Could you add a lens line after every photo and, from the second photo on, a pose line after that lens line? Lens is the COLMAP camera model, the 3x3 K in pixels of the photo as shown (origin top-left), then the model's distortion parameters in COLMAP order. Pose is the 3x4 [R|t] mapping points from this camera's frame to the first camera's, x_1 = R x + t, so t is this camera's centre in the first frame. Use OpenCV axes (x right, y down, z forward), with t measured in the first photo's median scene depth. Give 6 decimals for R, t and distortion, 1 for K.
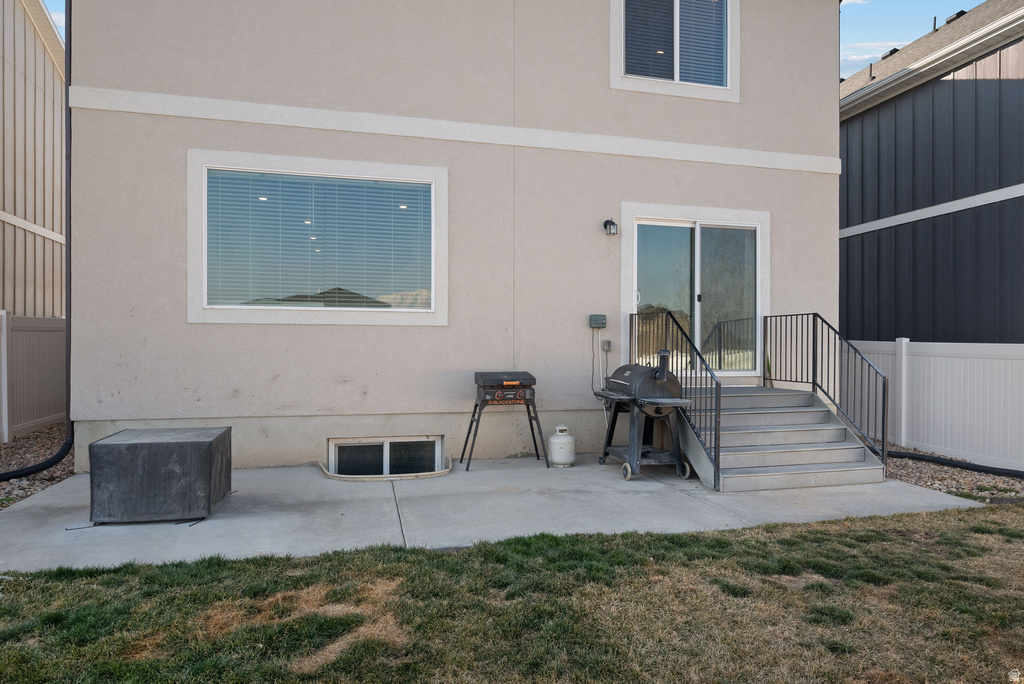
lens RADIAL K [[618.3, 0, 518.8], [0, 618.3, 358.0], [0, 0, 1]] dist [-0.000612, -0.001700]
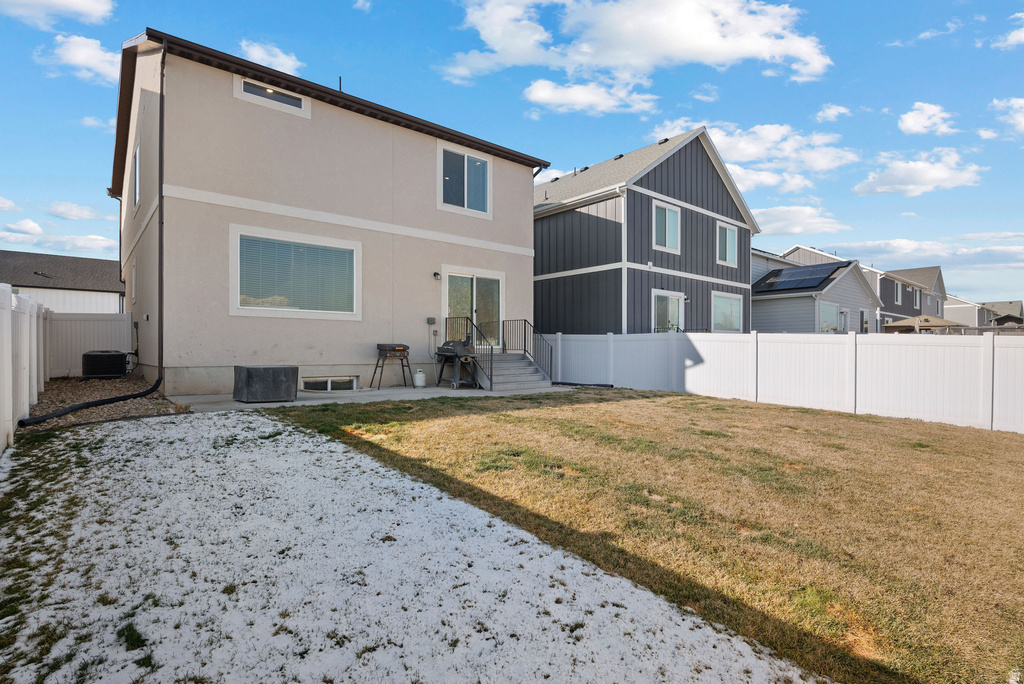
lens RADIAL K [[498.3, 0, 512.3], [0, 498.3, 349.2], [0, 0, 1]] dist [-0.000701, 0.003232]
pose [[0.901066, 0.001322, 0.433680, -0.350141], [0.003013, 0.999952, -0.009309, 0.052025], [-0.433671, 0.009694, 0.901019, -0.619876]]
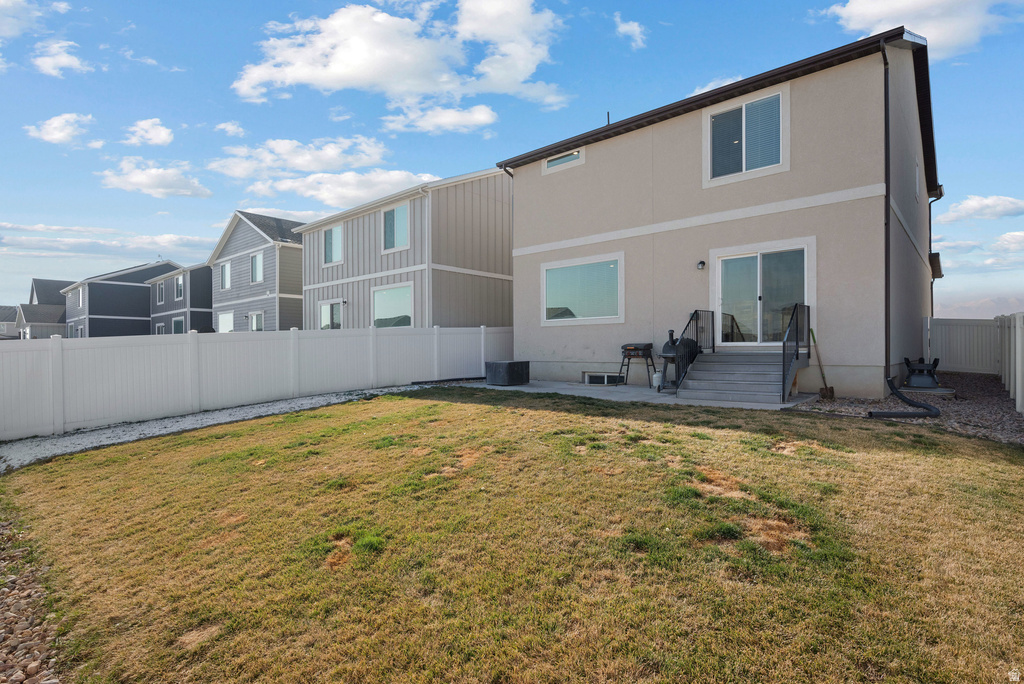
lens RADIAL K [[511.3, 0, 544.0], [0, 511.3, 349.3], [0, 0, 1]] dist [-0.001496, -0.000248]
pose [[0.588128, -0.005567, -0.808749, 1.099393], [0.000621, 0.999979, -0.006431, 0.049137], [0.808767, 0.003280, 0.588119, -0.274465]]
